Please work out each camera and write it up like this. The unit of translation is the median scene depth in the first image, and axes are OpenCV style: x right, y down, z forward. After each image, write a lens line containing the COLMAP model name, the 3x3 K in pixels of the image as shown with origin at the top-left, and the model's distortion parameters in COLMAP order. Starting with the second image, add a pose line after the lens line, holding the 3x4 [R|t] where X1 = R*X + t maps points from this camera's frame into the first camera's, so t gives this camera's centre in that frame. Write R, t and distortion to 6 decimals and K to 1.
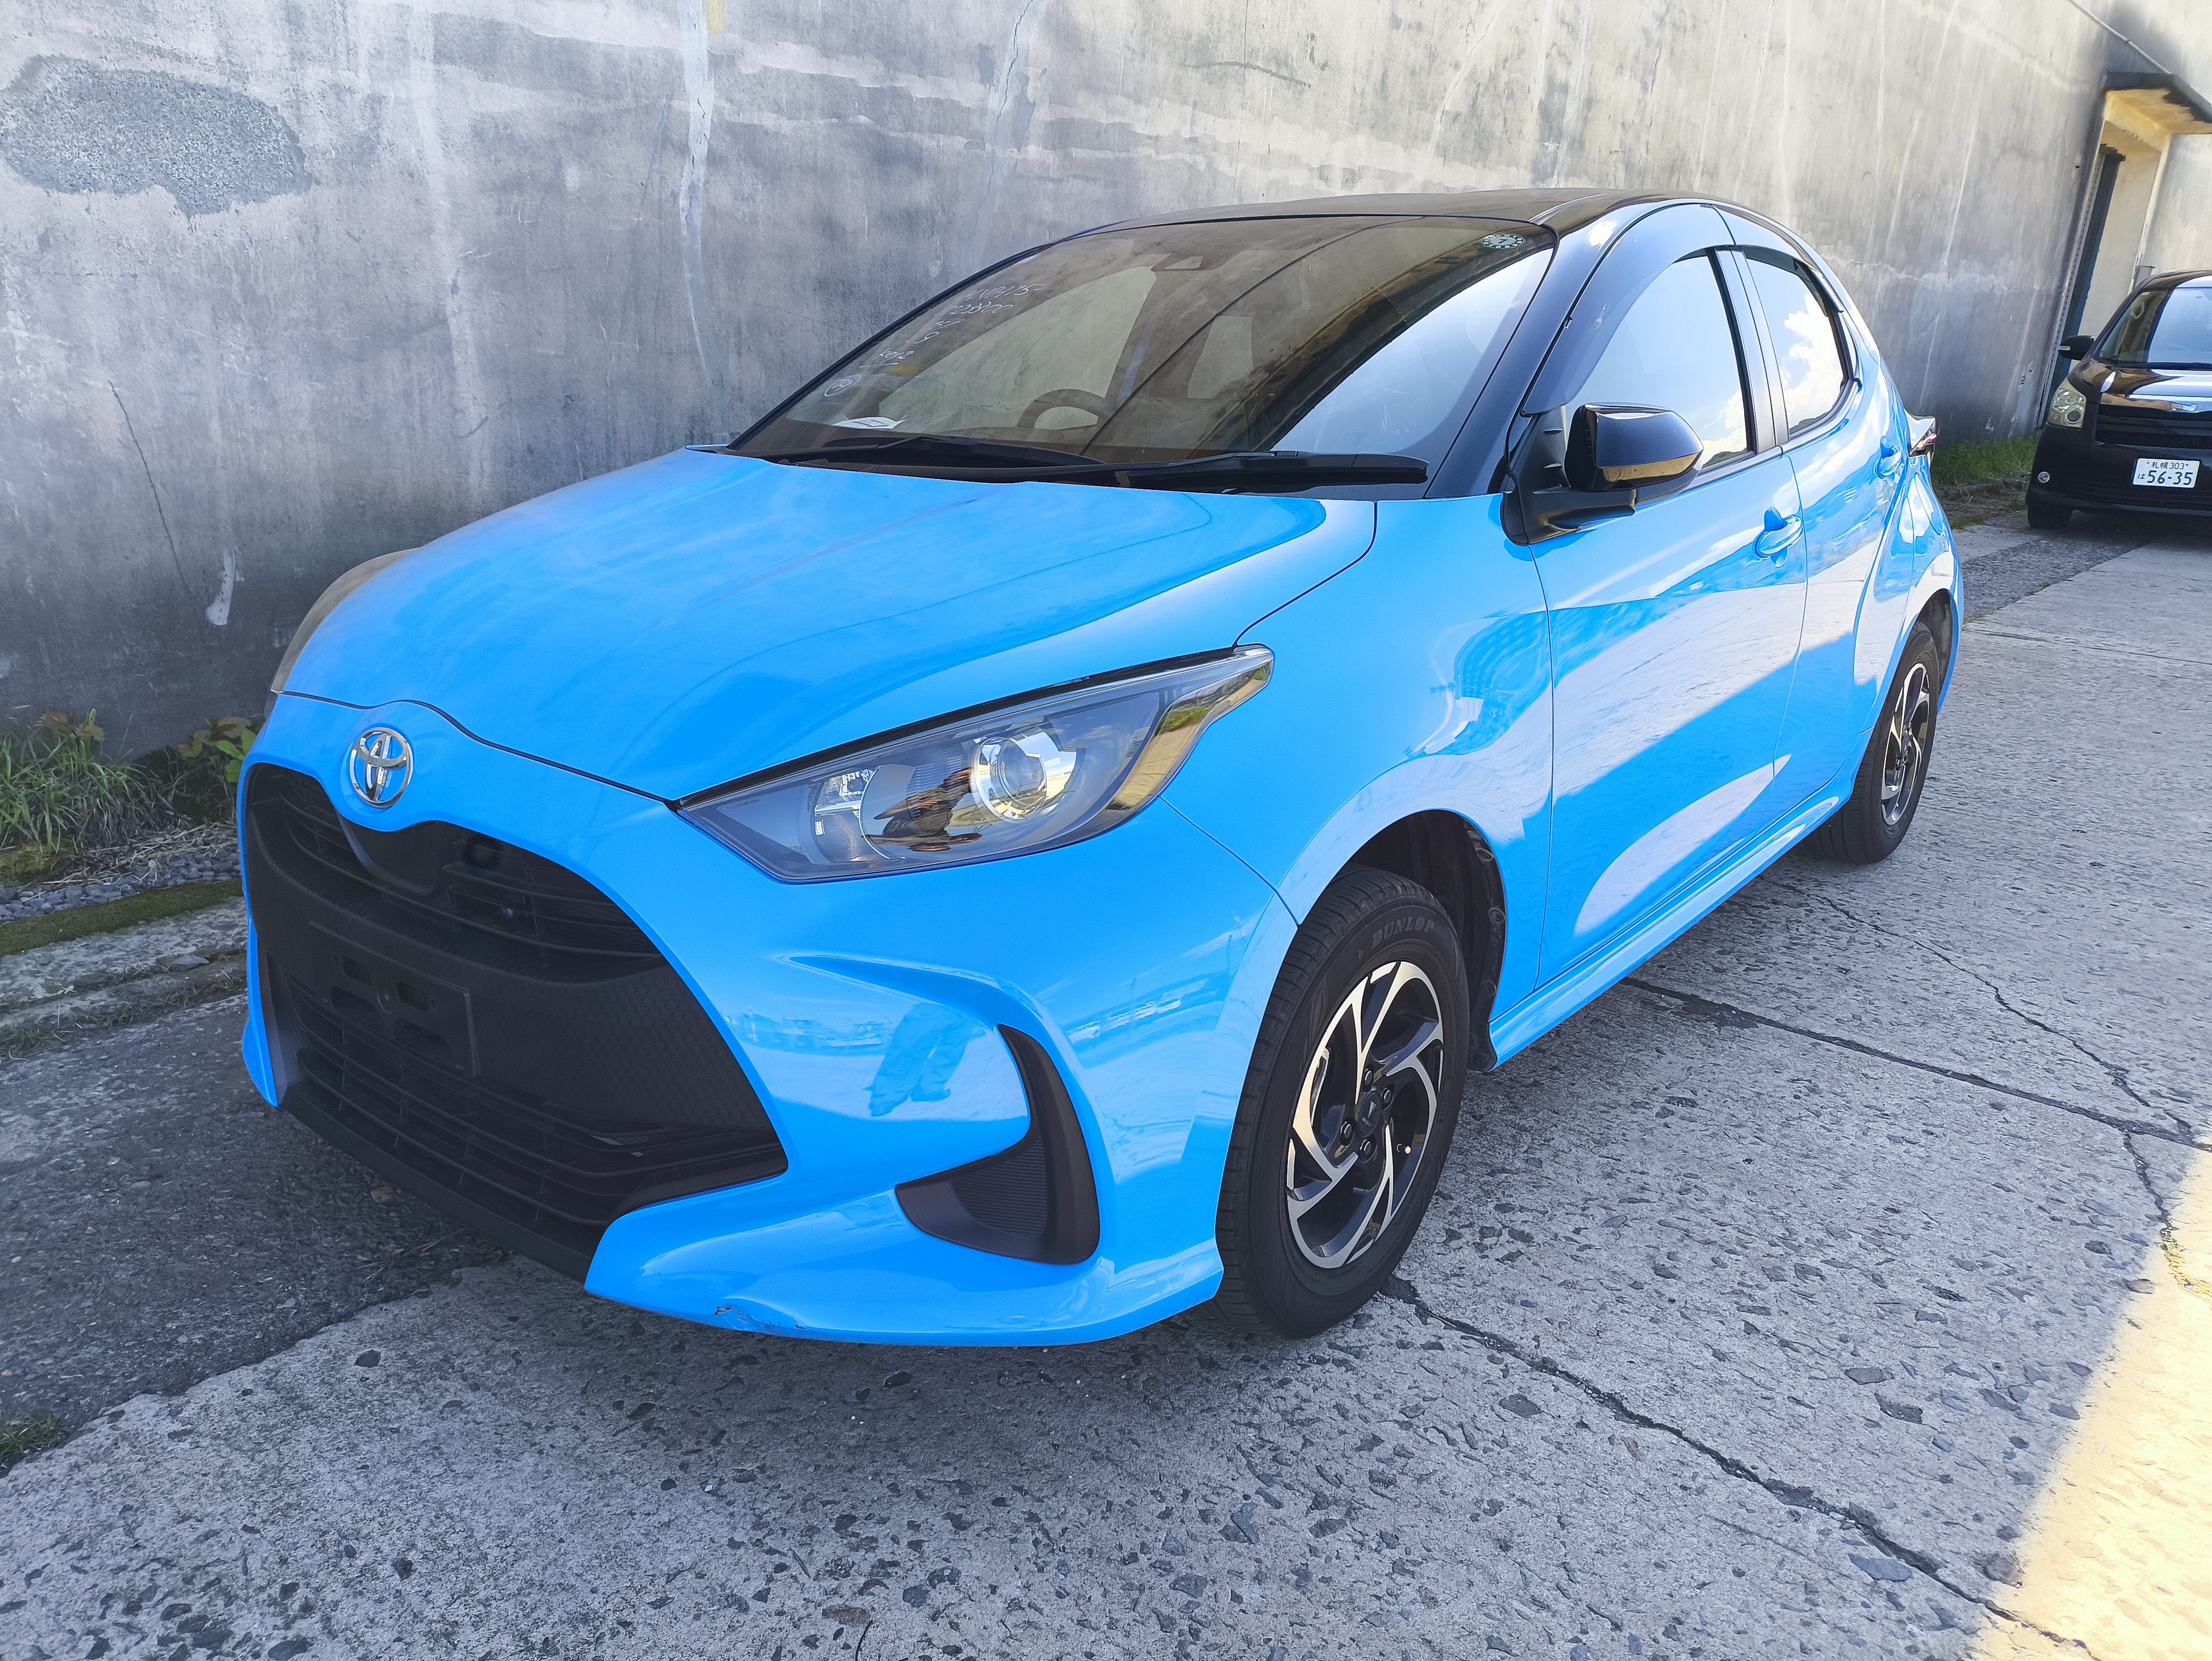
lens RADIAL K [[1776.2, 0, 1107.7], [0, 1776.2, 846.4], [0, 0, 1]] dist [0.013454, -0.012382]
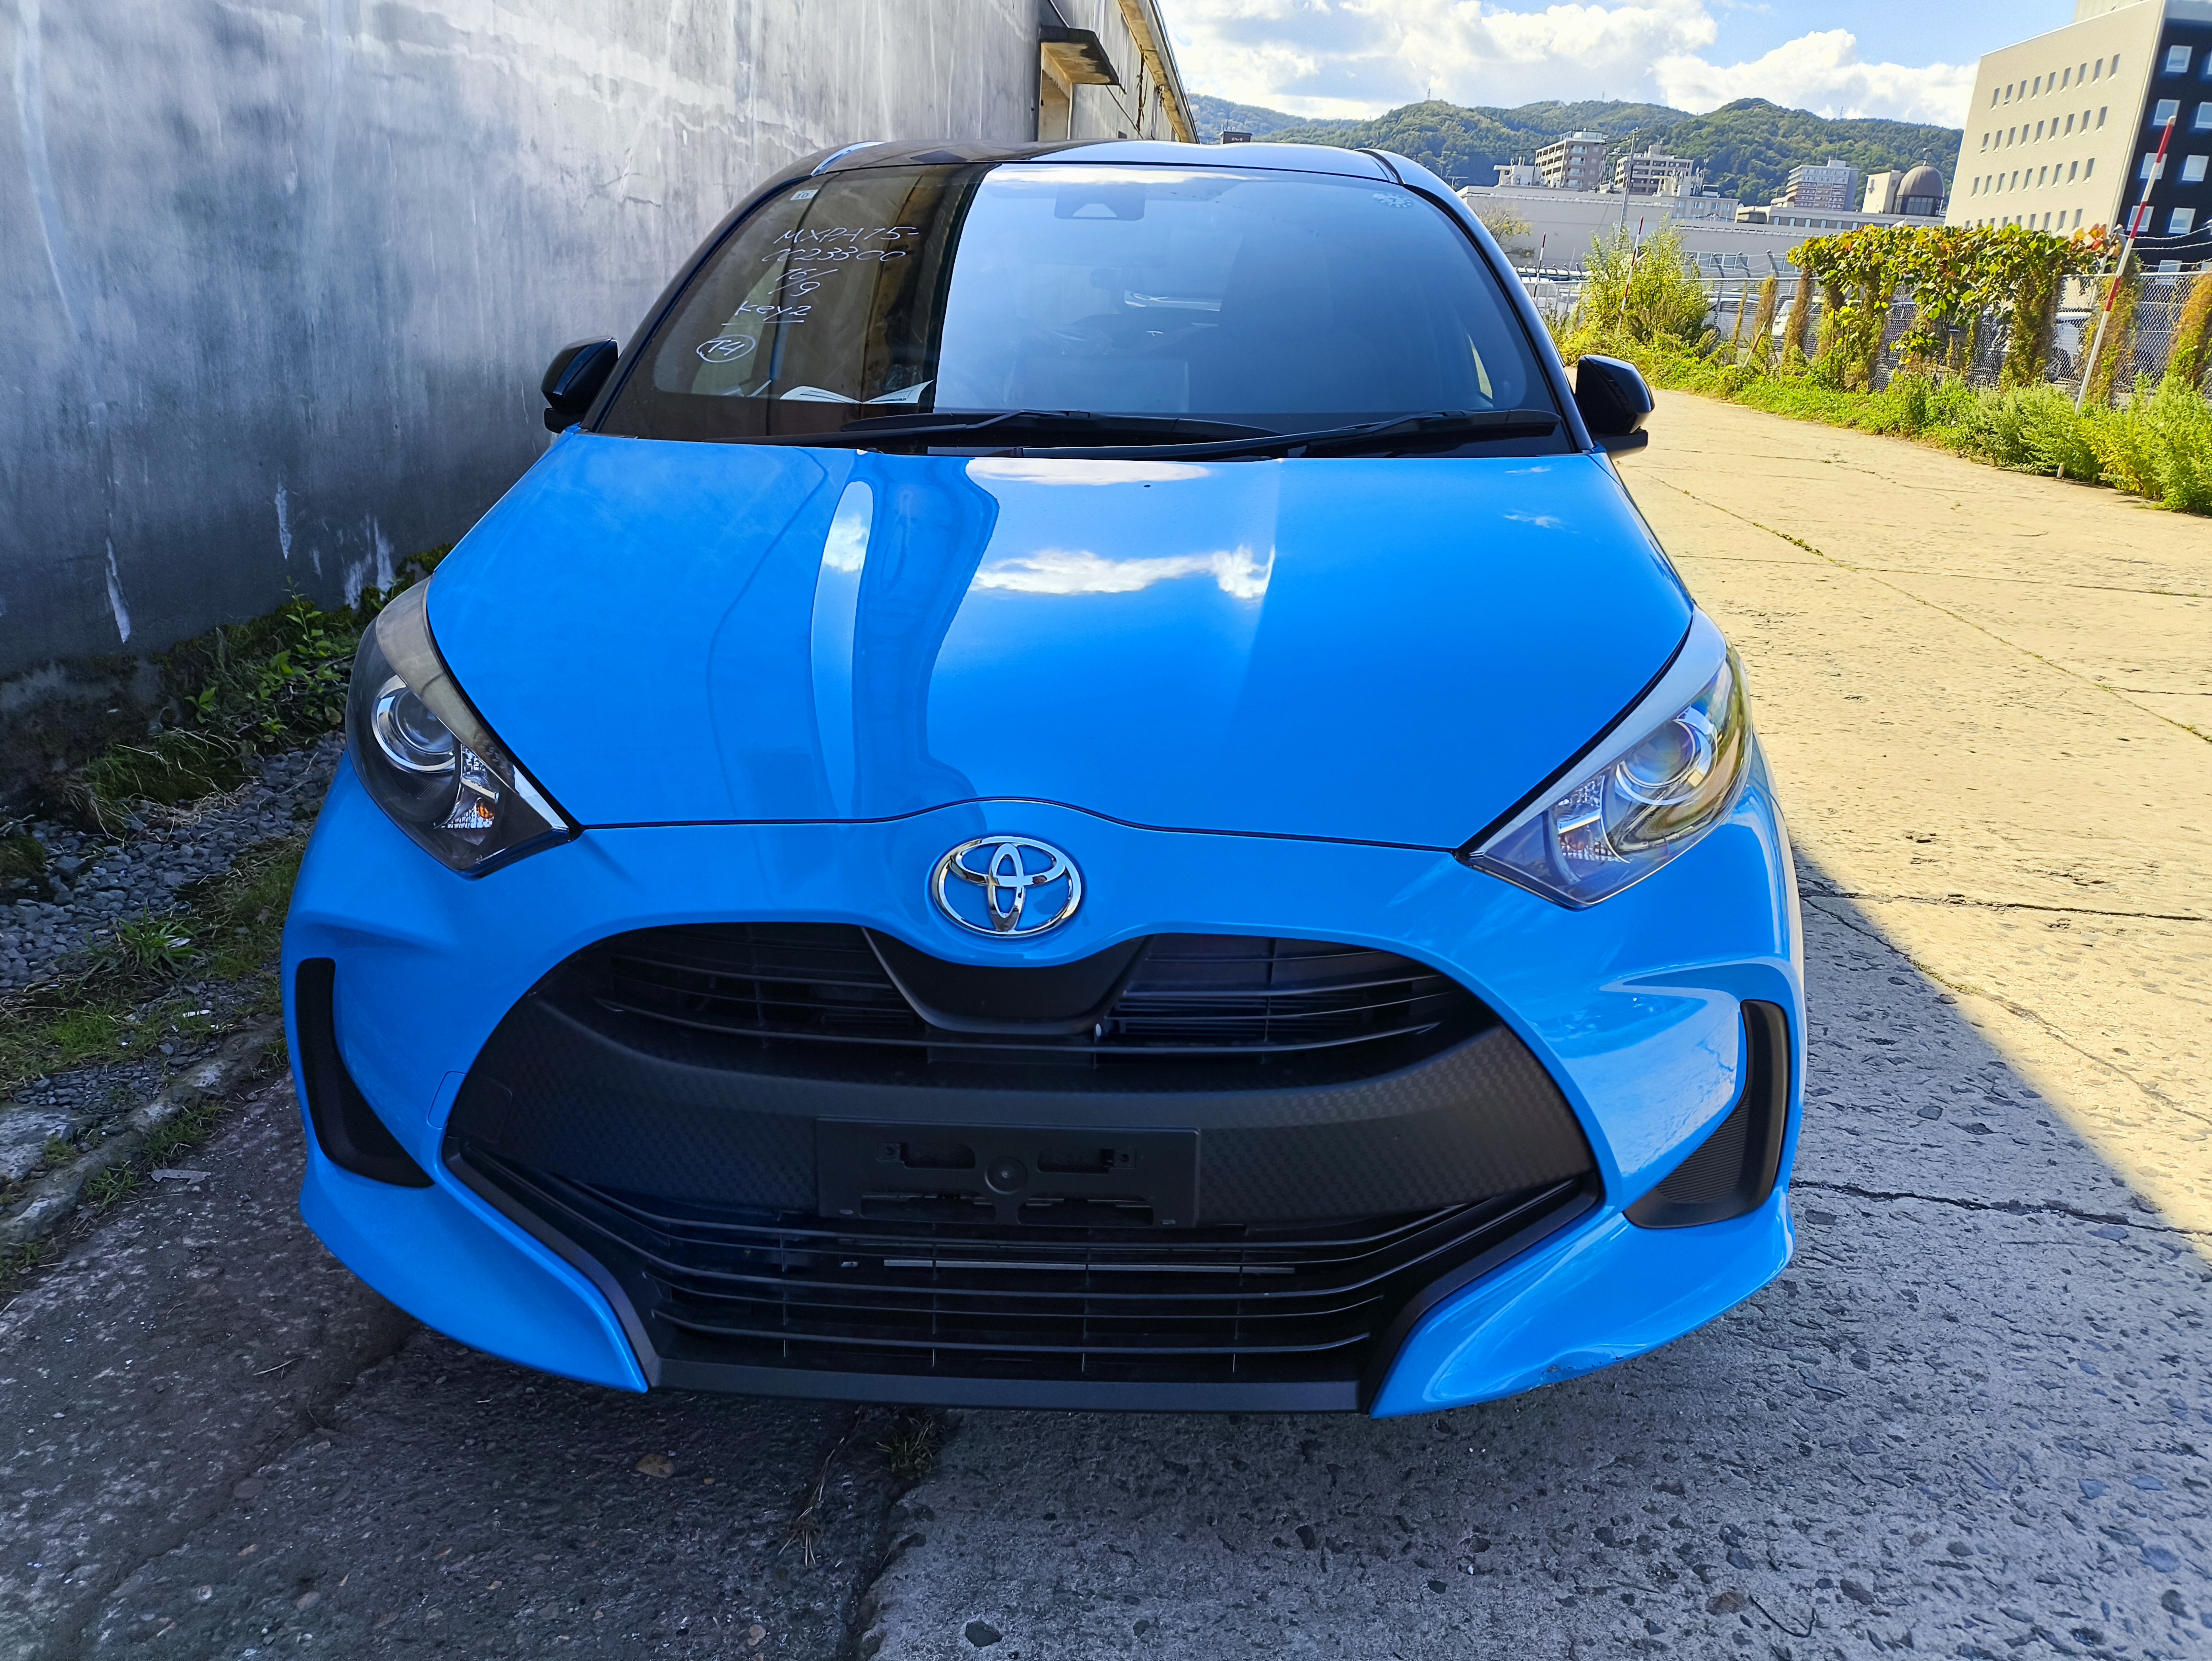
lens RADIAL K [[1743.6, 0, 1266.3], [0, 1743.6, 833.9], [0, 0, 1]] dist [-0.021207, 0.007762]
pose [[0.773065, -0.190839, 0.604939, -0.307507], [0.162245, 0.981436, 0.102276, -0.050221], [-0.613227, 0.019082, 0.789676, 0.133667]]
